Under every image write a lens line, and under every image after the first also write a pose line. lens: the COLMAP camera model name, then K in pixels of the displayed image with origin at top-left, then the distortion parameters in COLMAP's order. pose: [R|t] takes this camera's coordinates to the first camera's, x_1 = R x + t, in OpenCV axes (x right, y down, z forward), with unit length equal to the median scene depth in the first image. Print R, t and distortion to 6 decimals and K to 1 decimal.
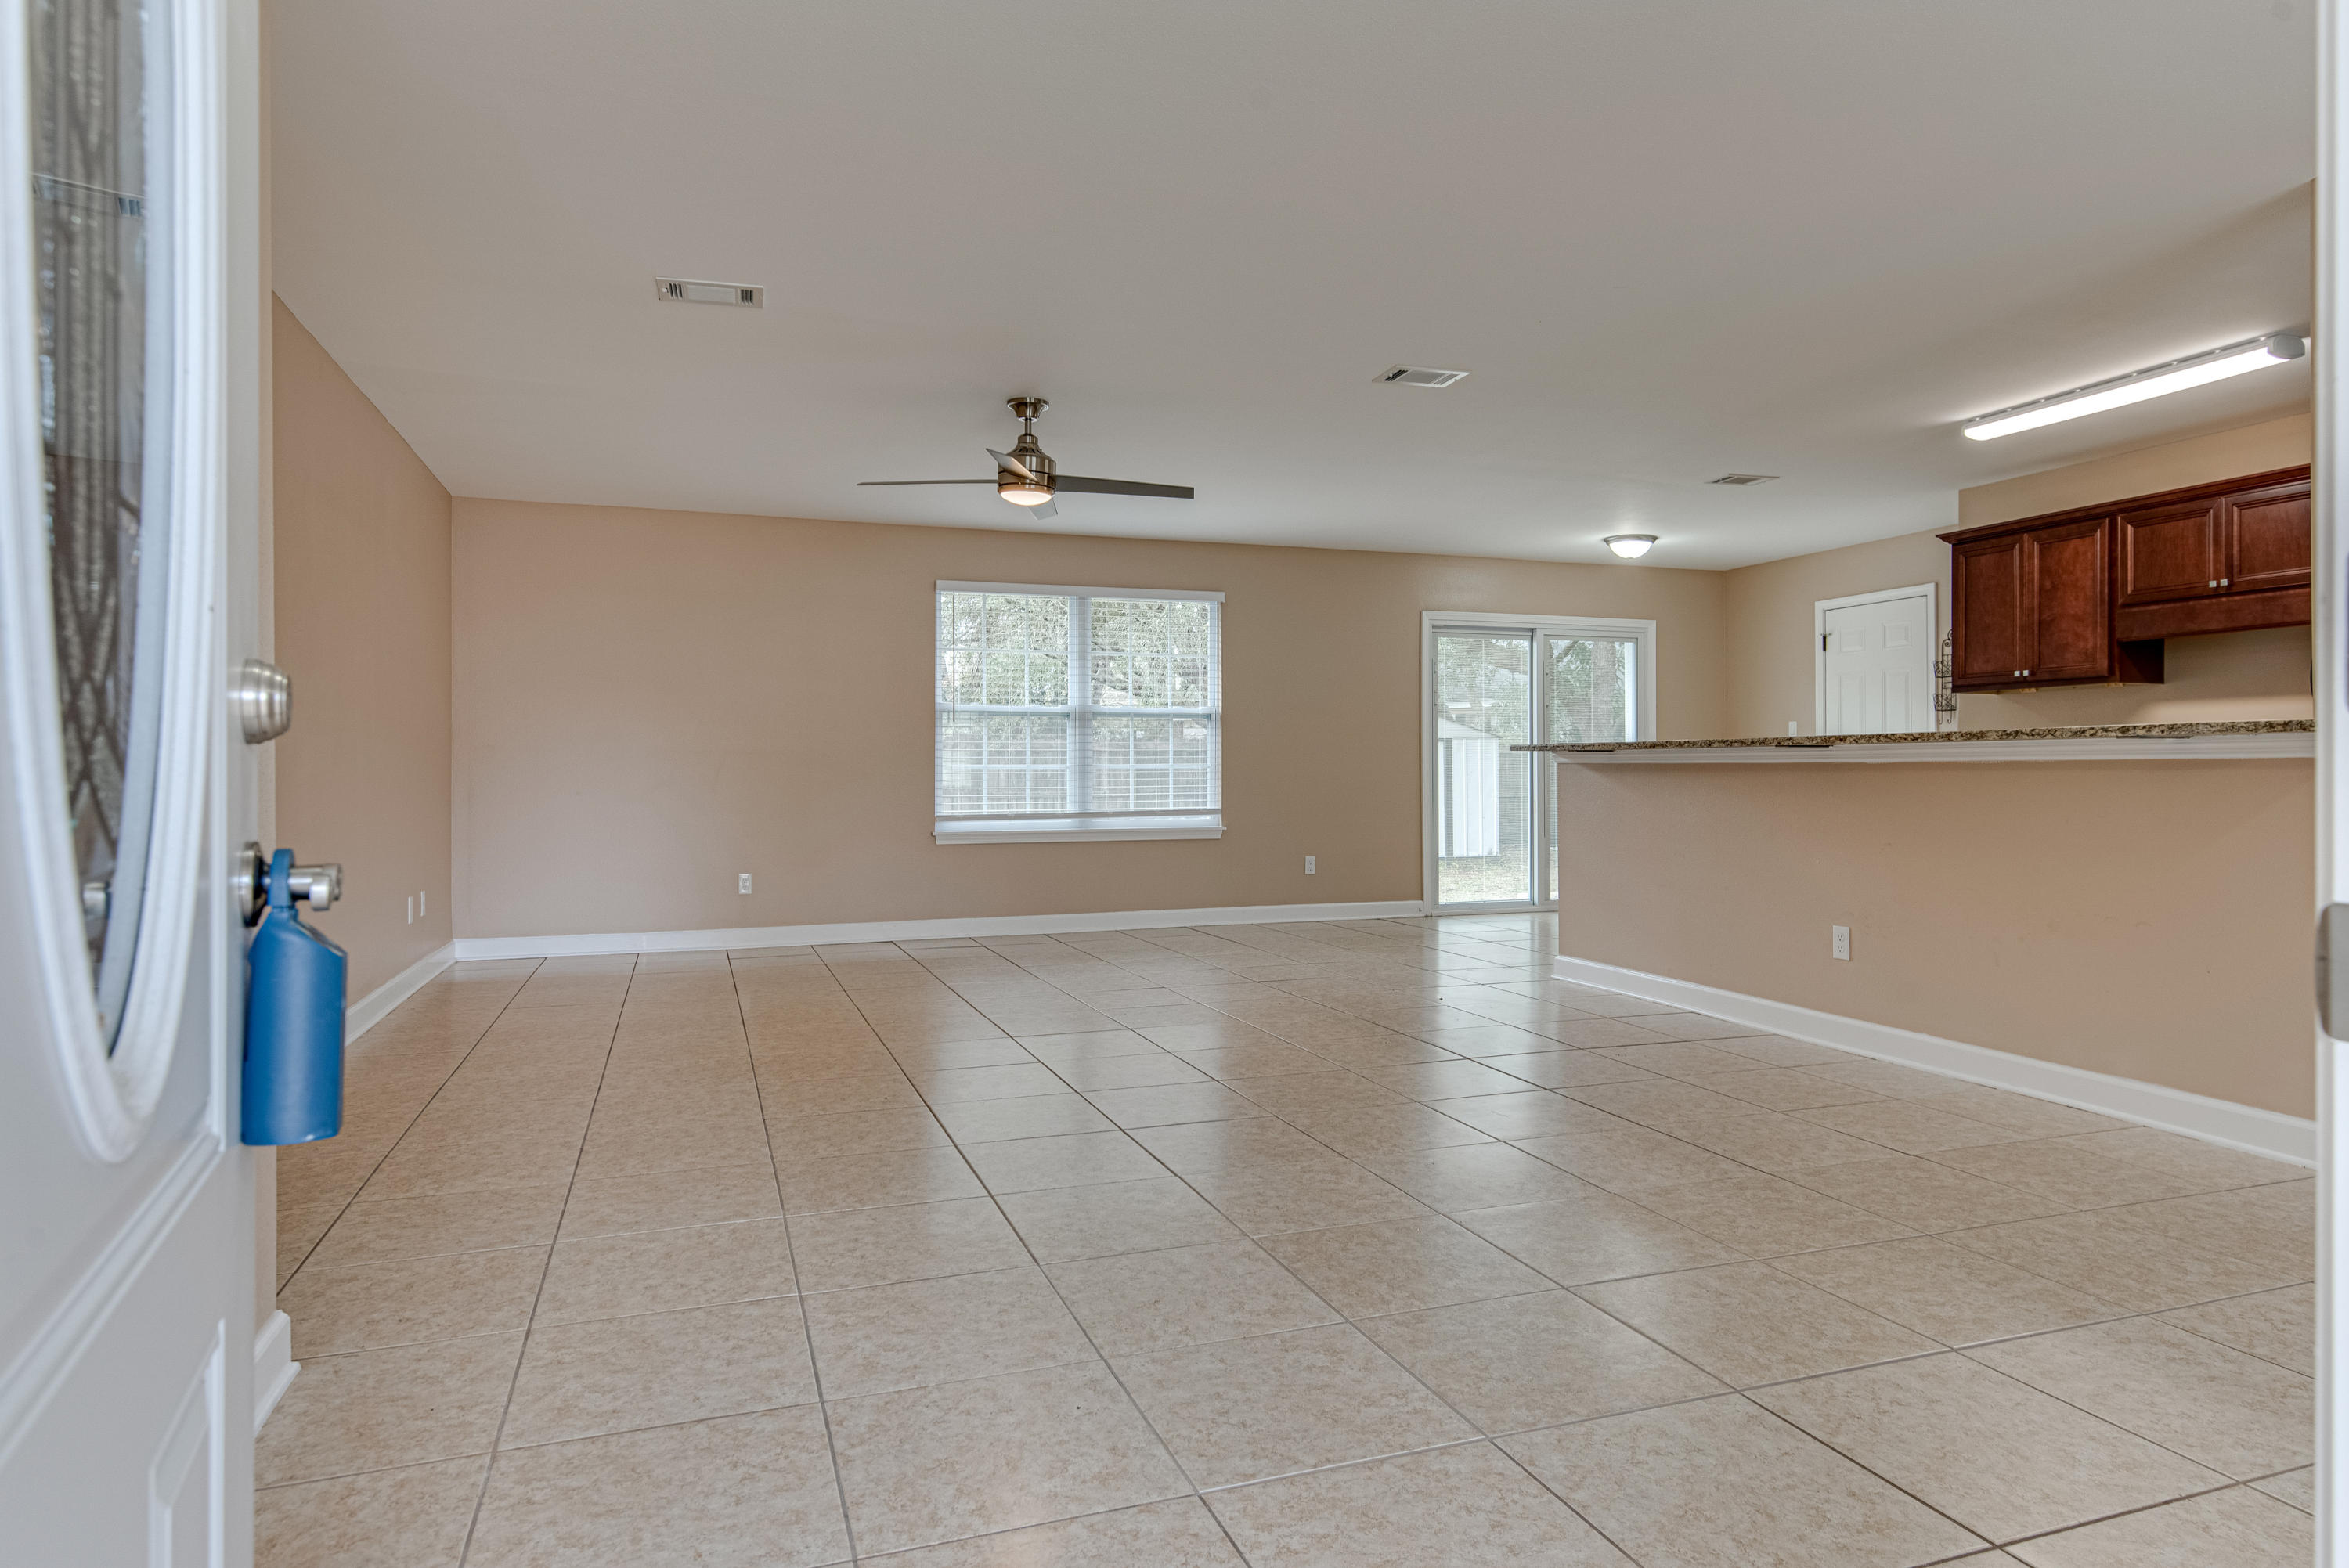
lens RADIAL K [[1362.1, 0, 1184.6], [0, 1362.1, 808.7], [0, 0, 1]] dist [0.015864, -0.006880]
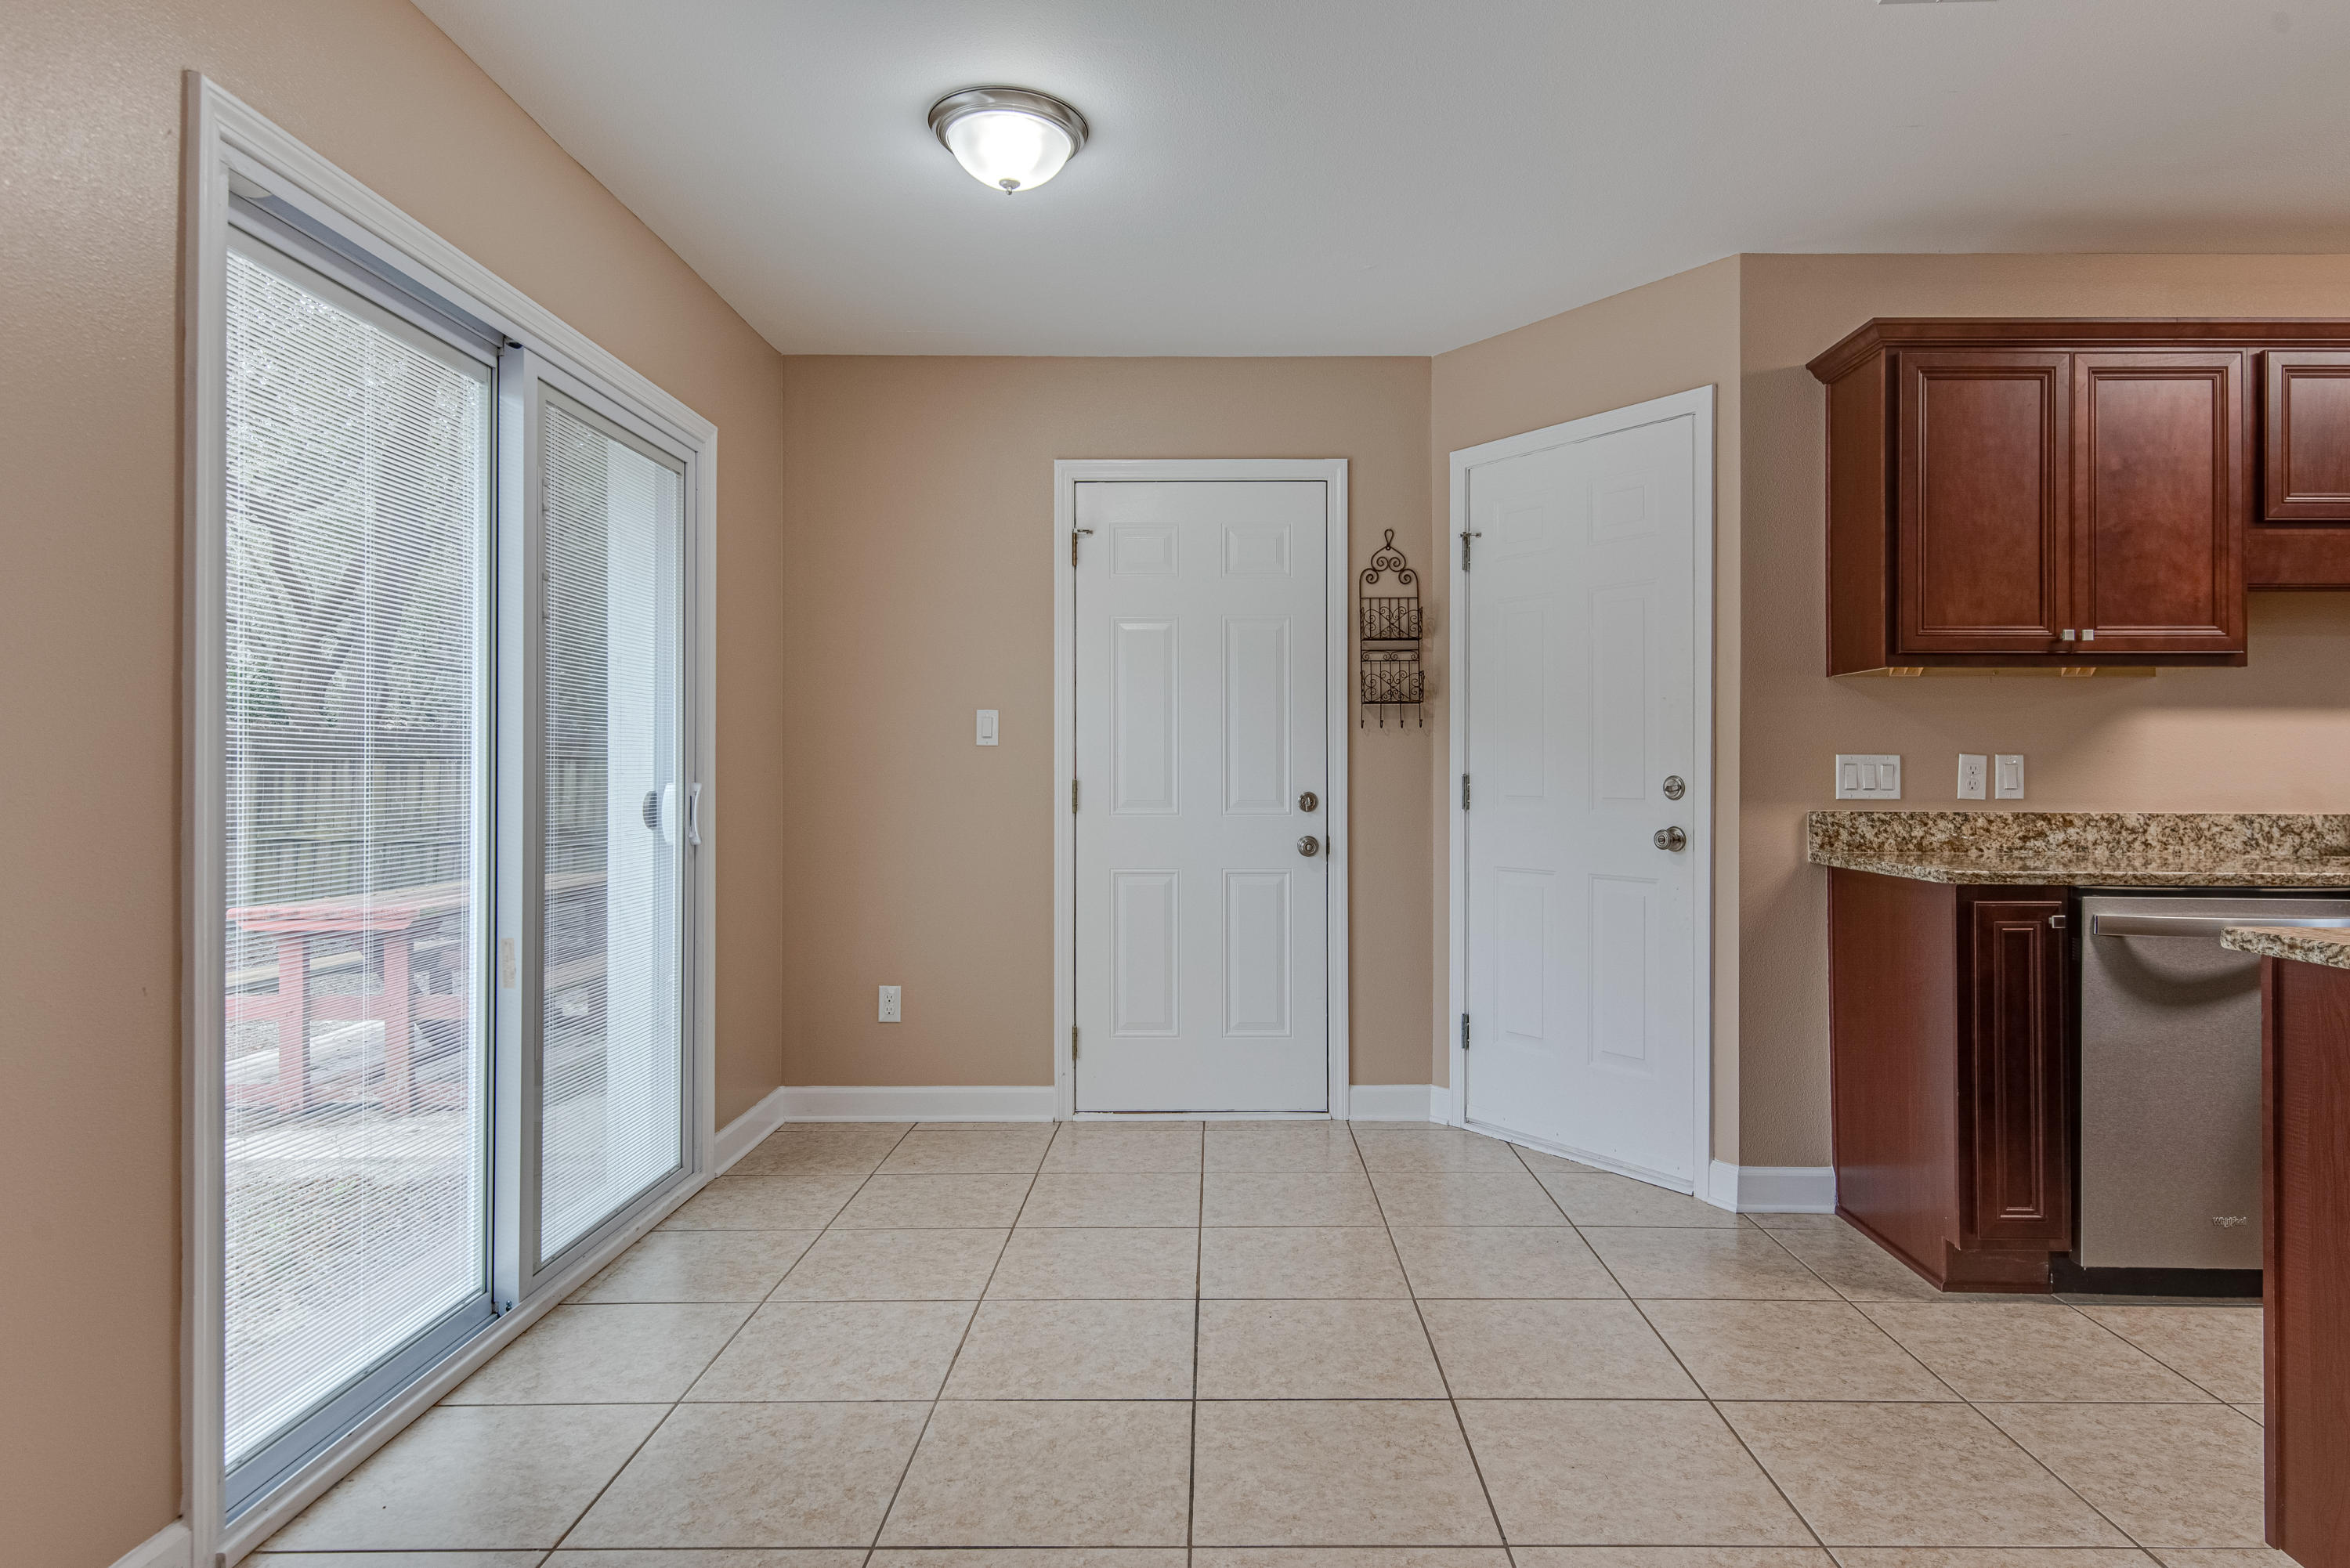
lens RADIAL K [[1362.7, 0, 1224.5], [0, 1362.7, 764.9], [0, 0, 1]] dist [0.015864, -0.006880]
pose [[0.337748, 0.009730, 0.941186, 0.045679], [0.021787, 0.999598, -0.018152, -0.042209], [-0.940984, 0.026636, 0.337400, 0.933258]]
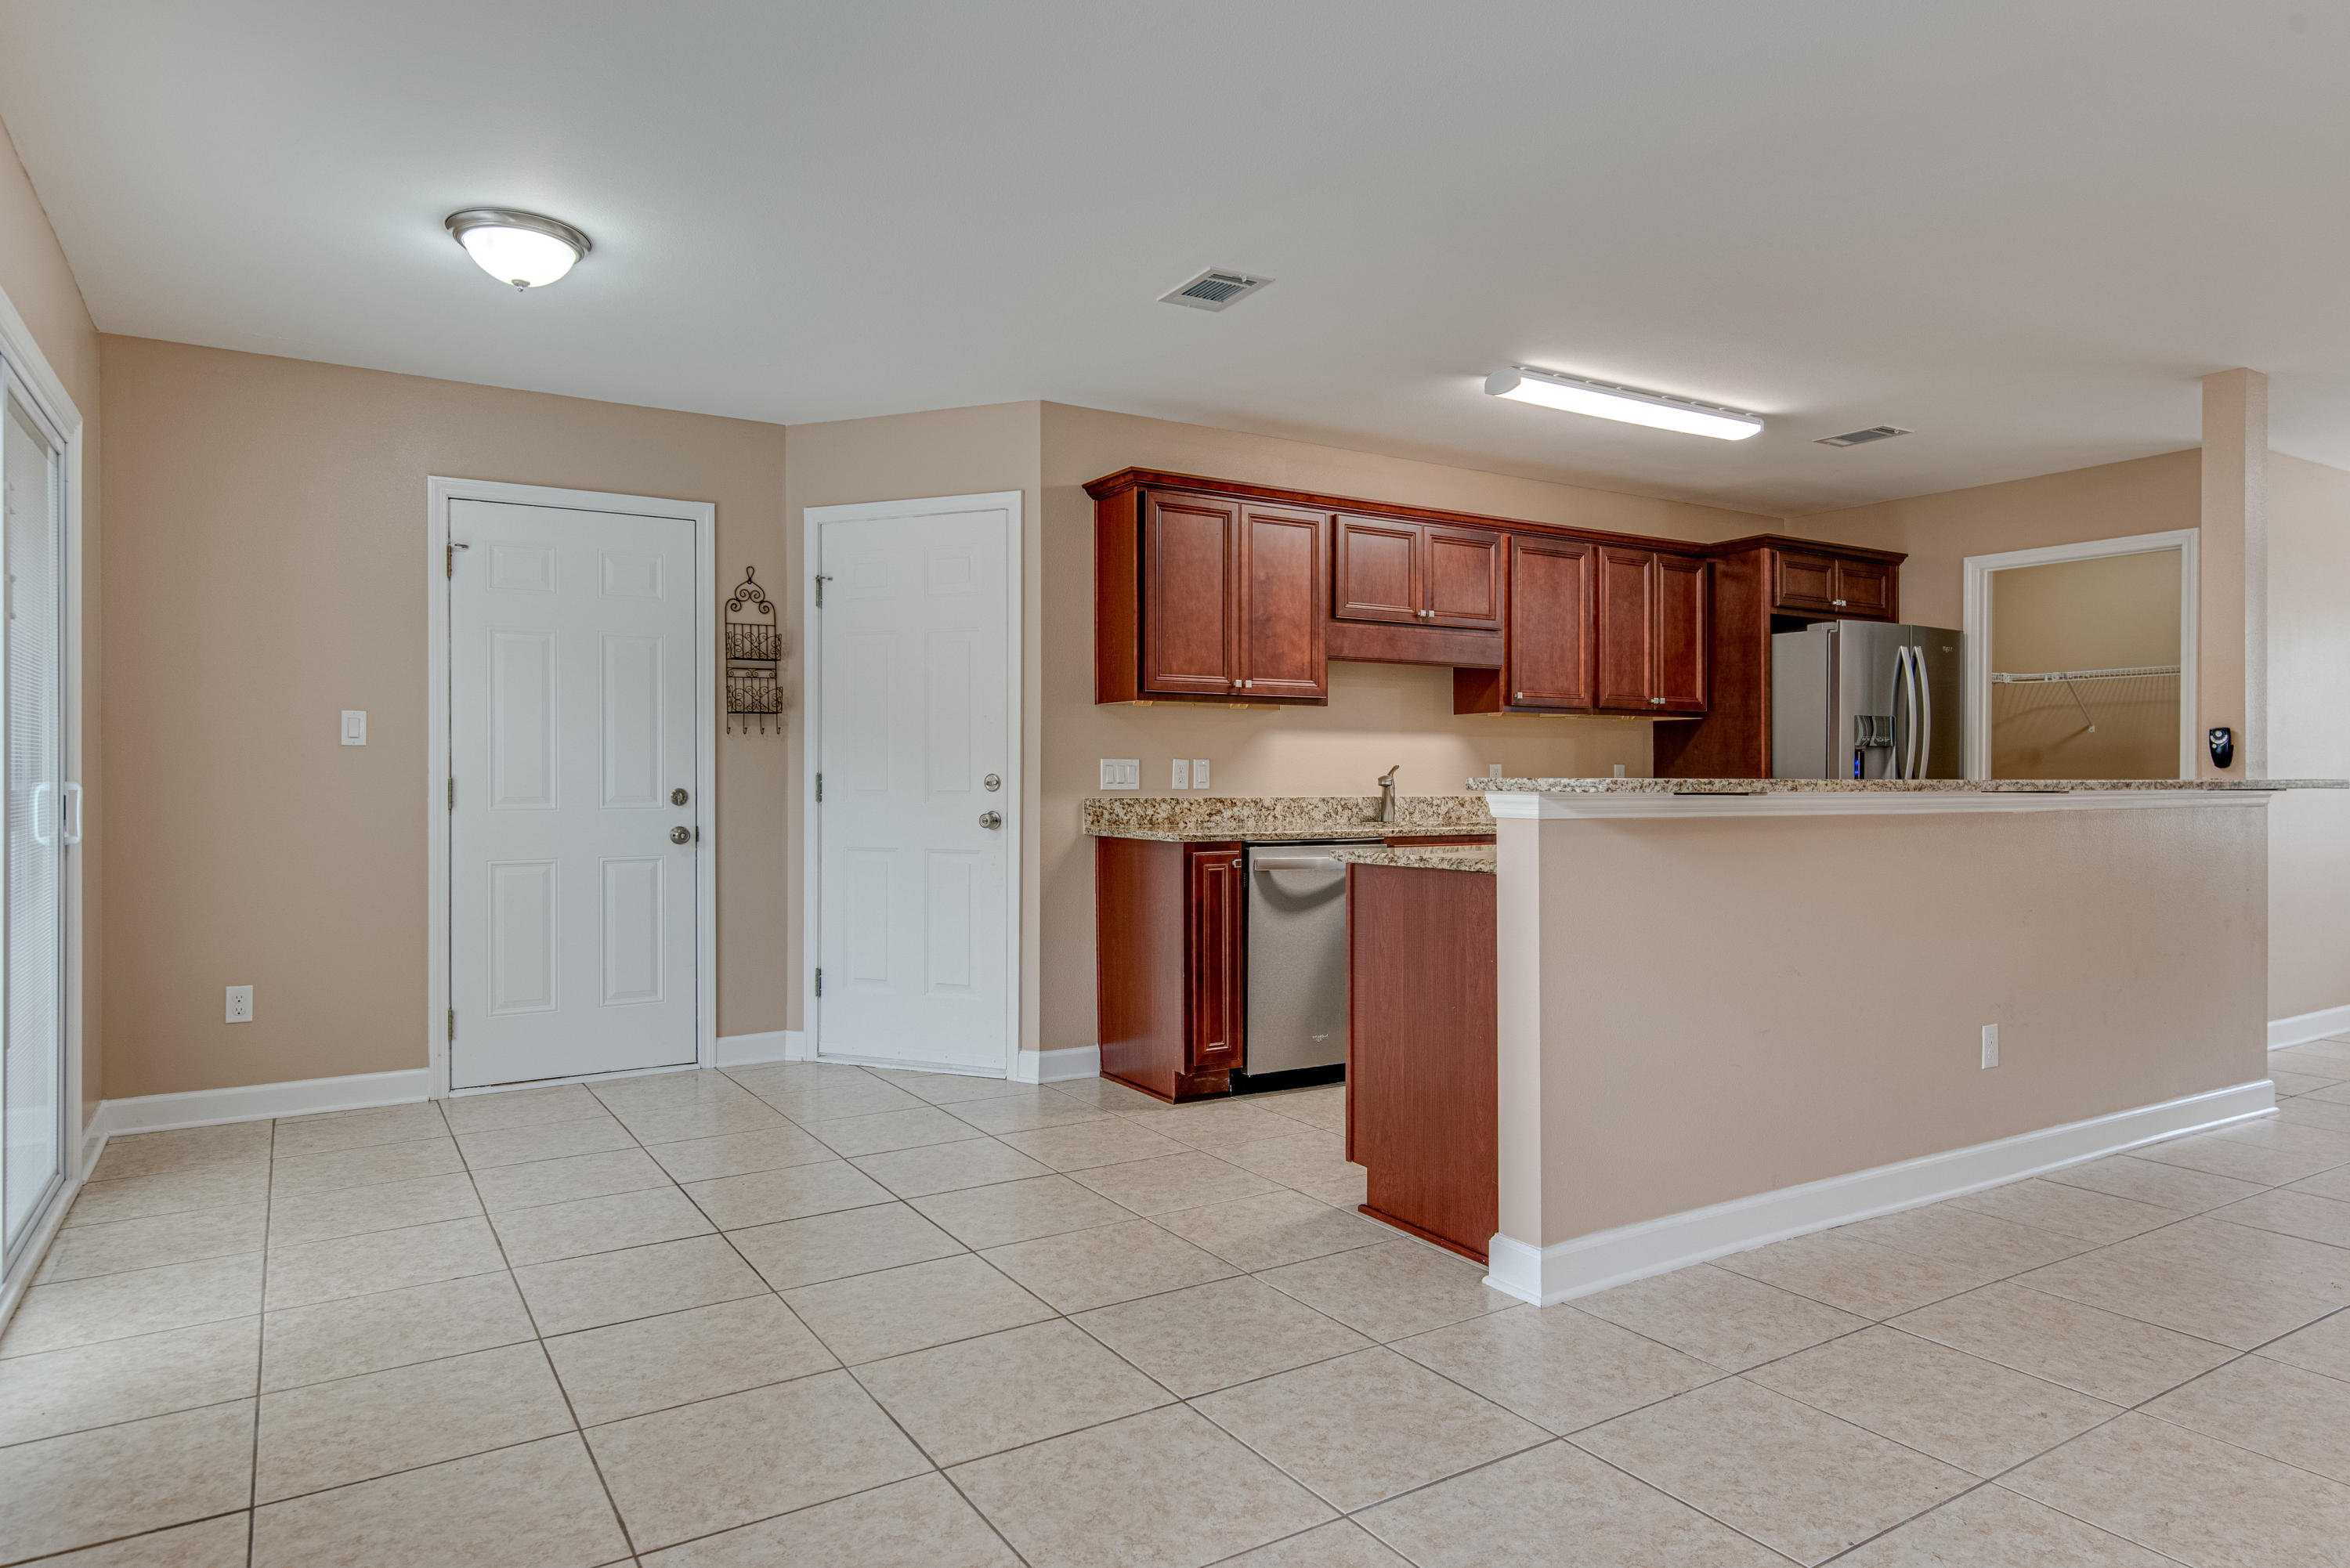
lens RADIAL K [[1410.4, 0, 1188.7], [0, 1410.4, 777.2], [0, 0, 1]] dist [0.016183, -0.005336]
pose [[-0.215669, 0.001900, 0.976465, -0.123156], [0.025766, 0.999661, 0.003746, -0.042102], [-0.976127, 0.025968, -0.215645, 0.998734]]
